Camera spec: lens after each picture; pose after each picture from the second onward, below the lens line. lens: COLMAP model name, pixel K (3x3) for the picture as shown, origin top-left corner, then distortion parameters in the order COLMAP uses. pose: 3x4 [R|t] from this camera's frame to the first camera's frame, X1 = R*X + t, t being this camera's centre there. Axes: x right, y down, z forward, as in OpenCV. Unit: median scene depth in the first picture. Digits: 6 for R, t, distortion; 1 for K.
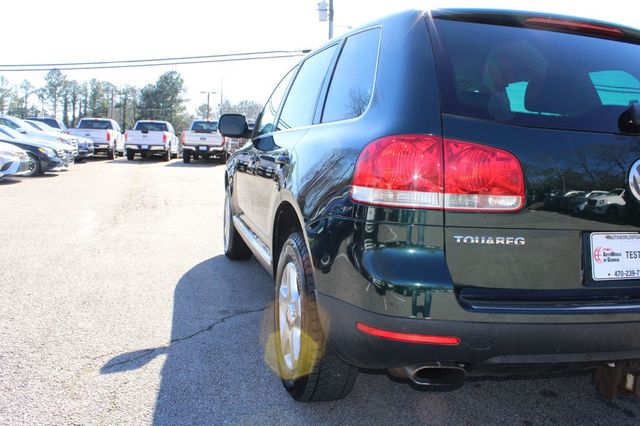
lens RADIAL K [[539.5, 0, 316.1], [0, 539.5, 220.8], [0, 0, 1]] dist [-0.158728, 0.125133]
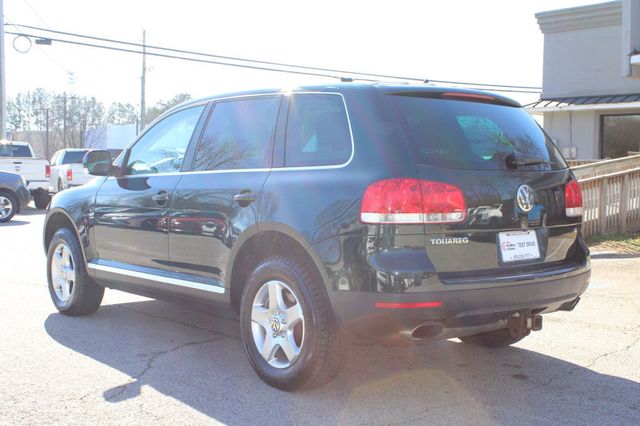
lens RADIAL K [[804.4, 0, 322.3], [0, 804.4, 213.3], [0, 0, 1]] dist [-0.007555, 0.000000]
pose [[0.901168, -0.056515, 0.429771, -0.775333], [0.089340, 0.994393, -0.056571, 0.041782], [-0.424164, 0.089376, 0.901164, -0.762267]]
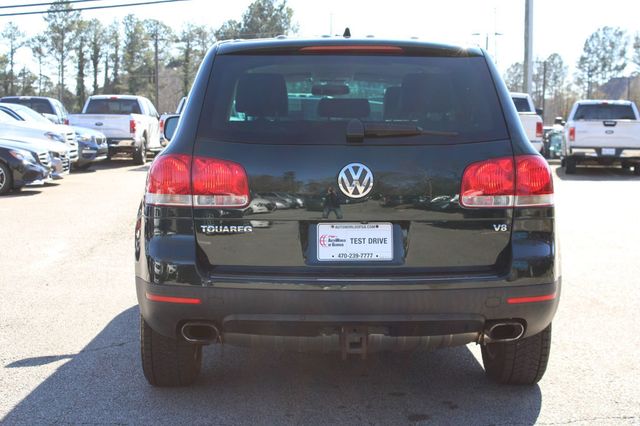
lens RADIAL K [[1077.5, 0, 315.5], [0, 1077.5, 215.4], [0, 0, 1]] dist [-0.010119, 0.000000]
pose [[0.971811, -0.018067, -0.235070, 0.869241], [0.004257, 0.998241, -0.059126, 0.121062], [0.235725, 0.056459, 0.970178, -1.185715]]
